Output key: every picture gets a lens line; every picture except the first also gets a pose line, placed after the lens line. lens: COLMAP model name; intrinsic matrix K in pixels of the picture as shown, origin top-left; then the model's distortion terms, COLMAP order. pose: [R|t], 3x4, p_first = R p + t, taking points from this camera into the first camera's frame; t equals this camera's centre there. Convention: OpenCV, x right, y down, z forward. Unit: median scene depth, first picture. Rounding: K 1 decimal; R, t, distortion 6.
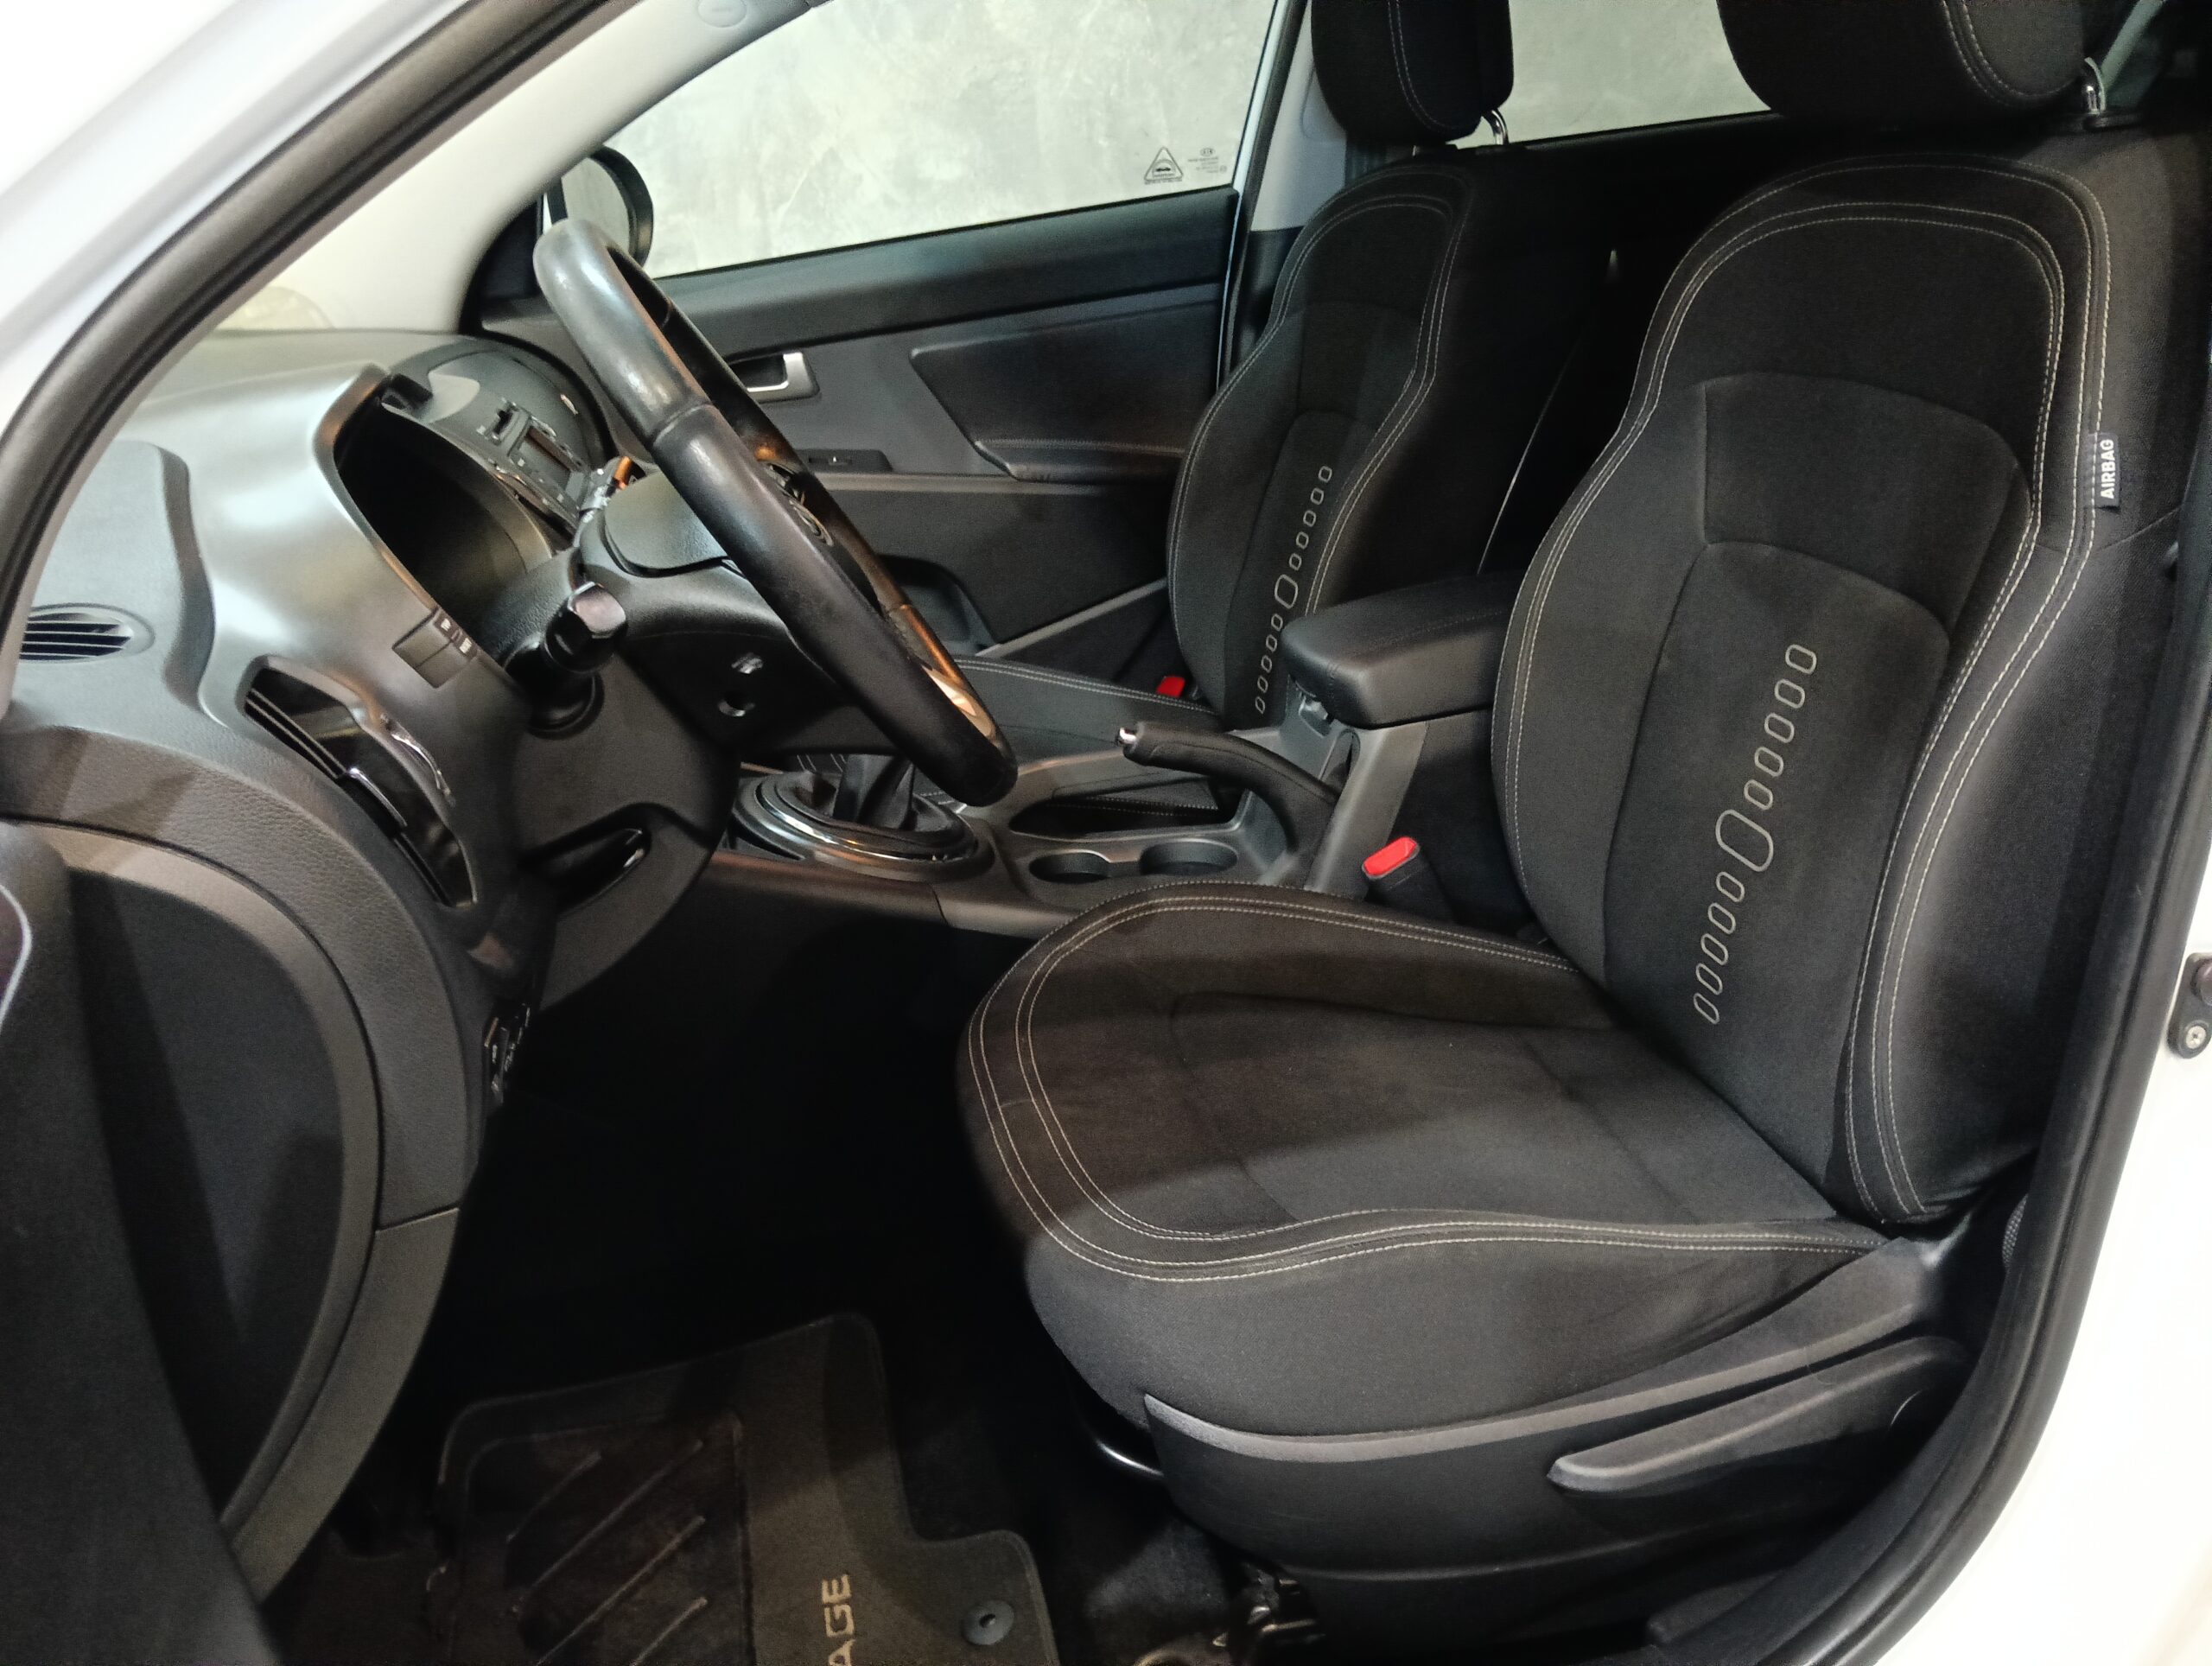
lens RADIAL K [[1775.0, 0, 1099.0], [0, 1775.0, 877.0], [0, 0, 1]] dist [0.055994, -0.106433]
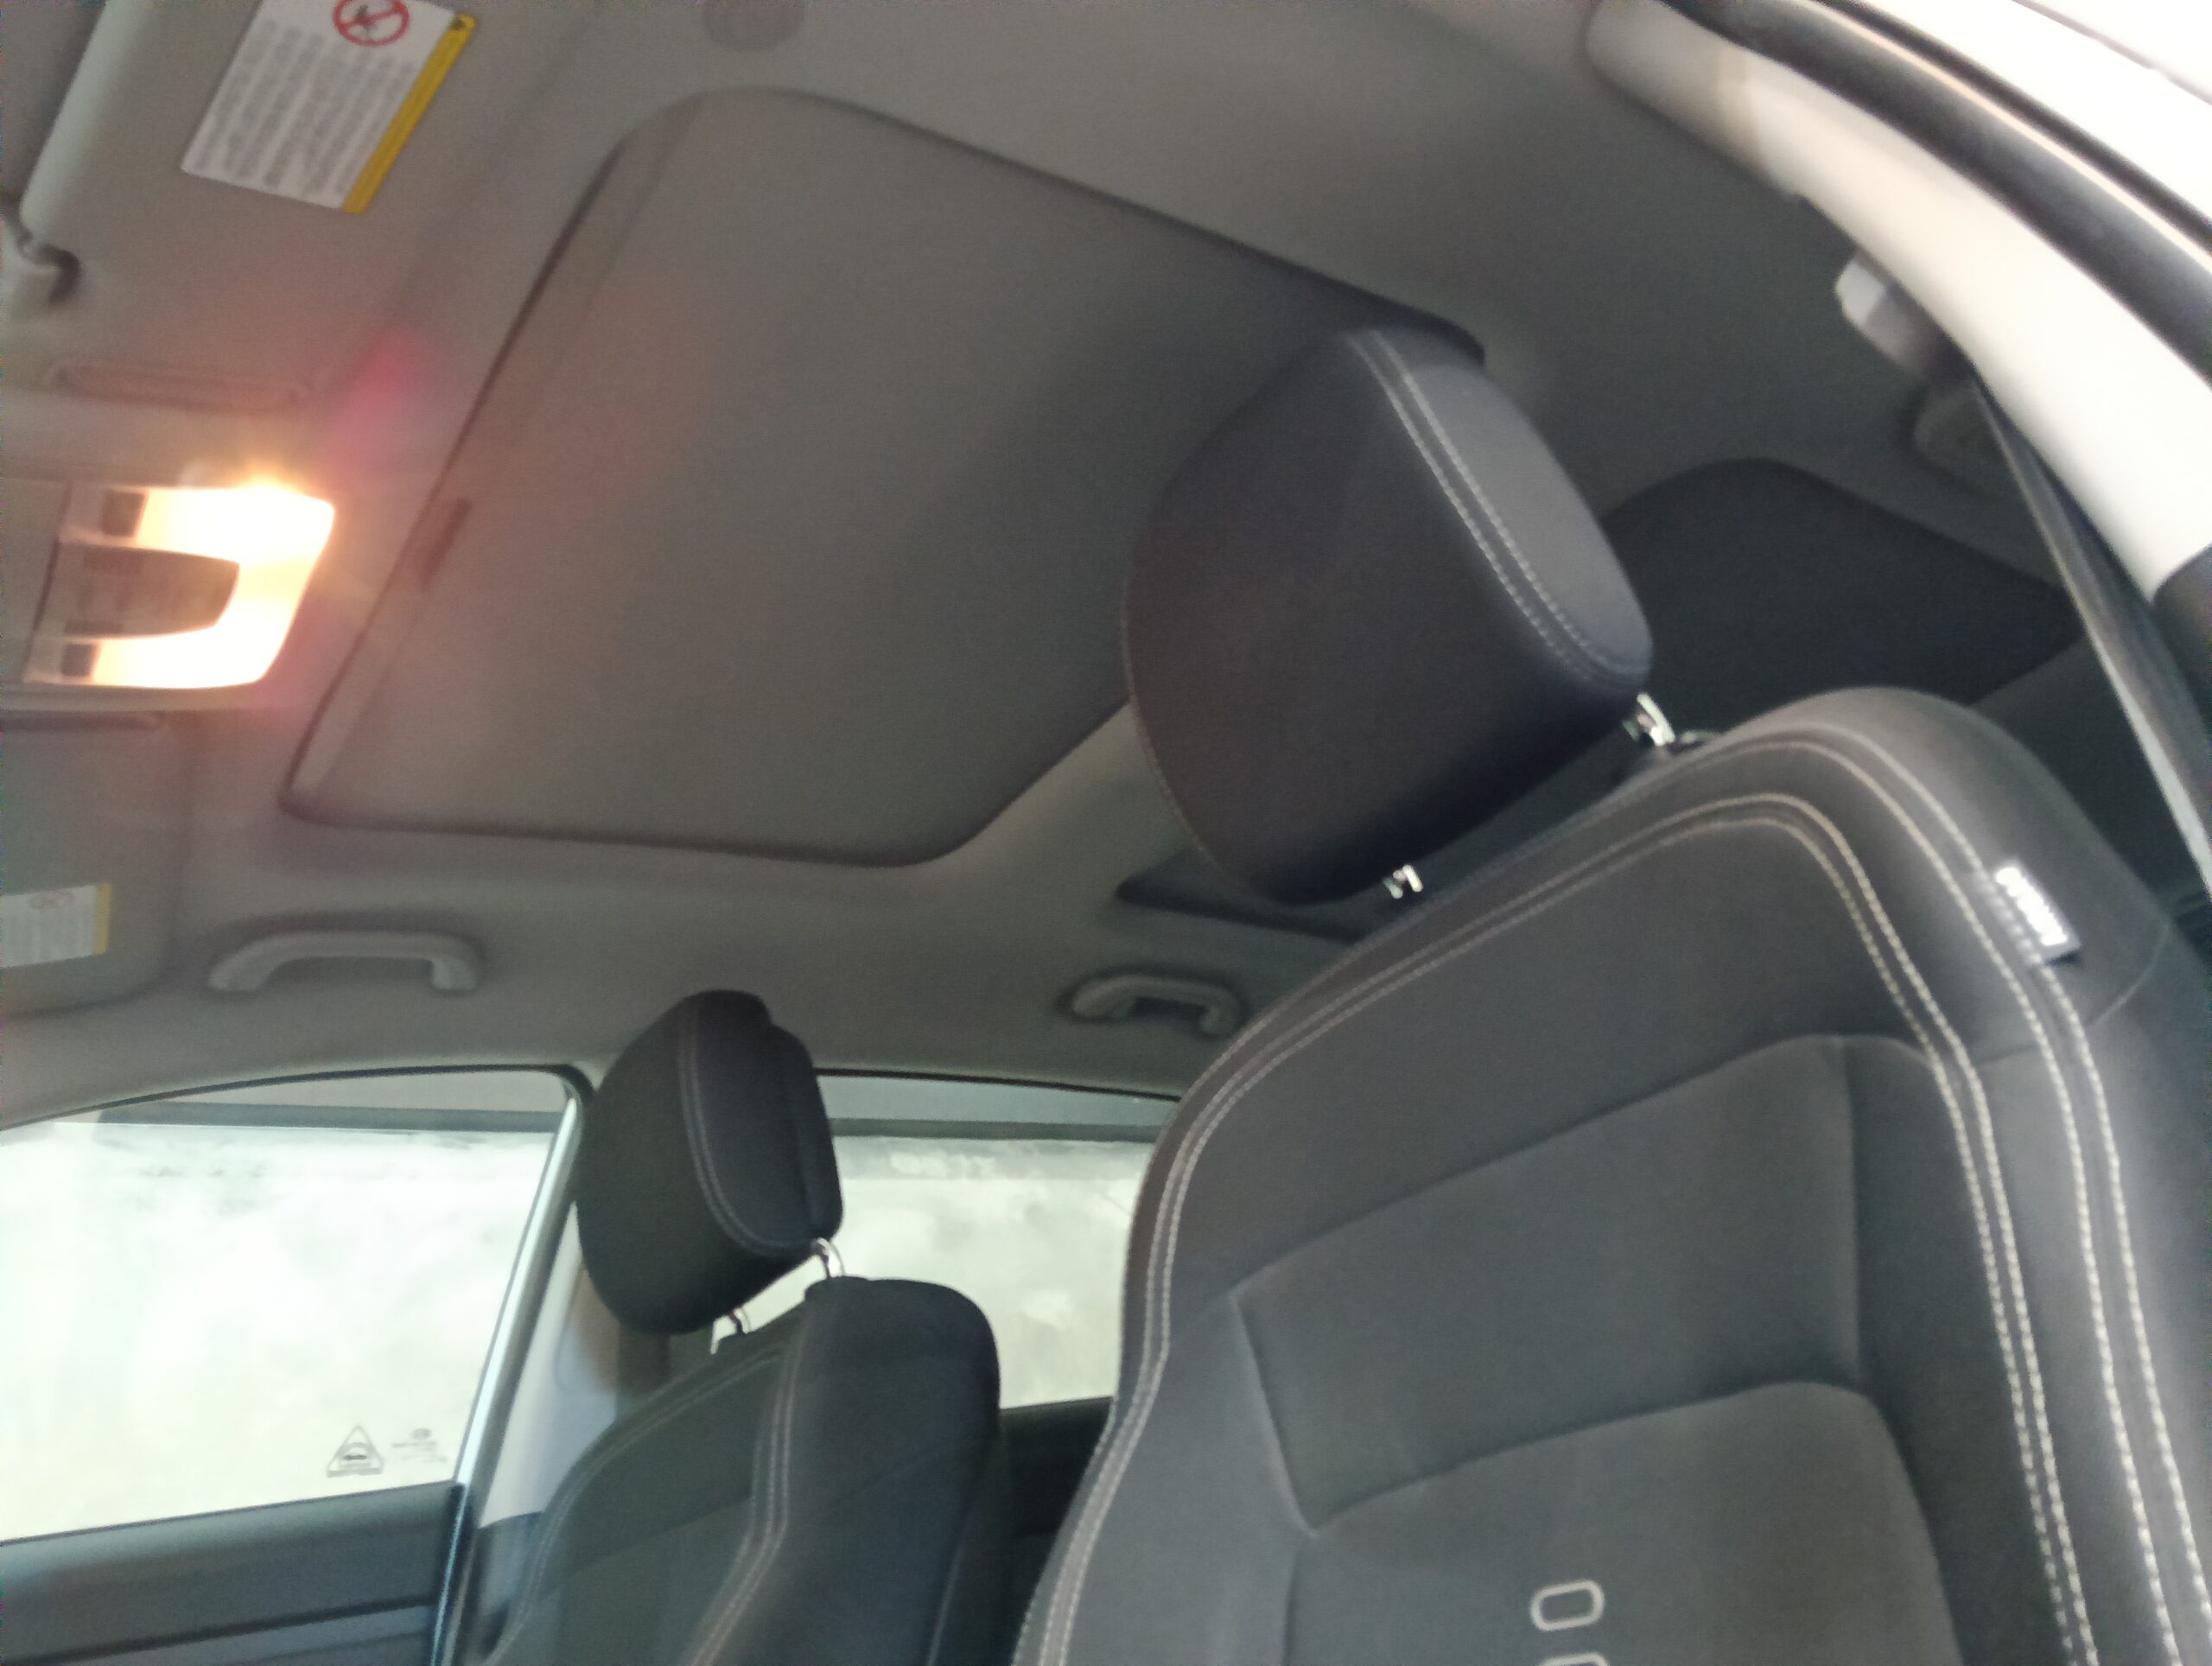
lens RADIAL K [[1775.0, 0, 1099.0], [0, 1775.0, 877.0], [0, 0, 1]] dist [0.055994, -0.106433]
pose [[0.922179, 0.102585, 0.372911, 0.021125], [0.227368, 0.636187, -0.737272, 0.063695], [-0.312874, 0.764685, 0.563353, 0.340714]]
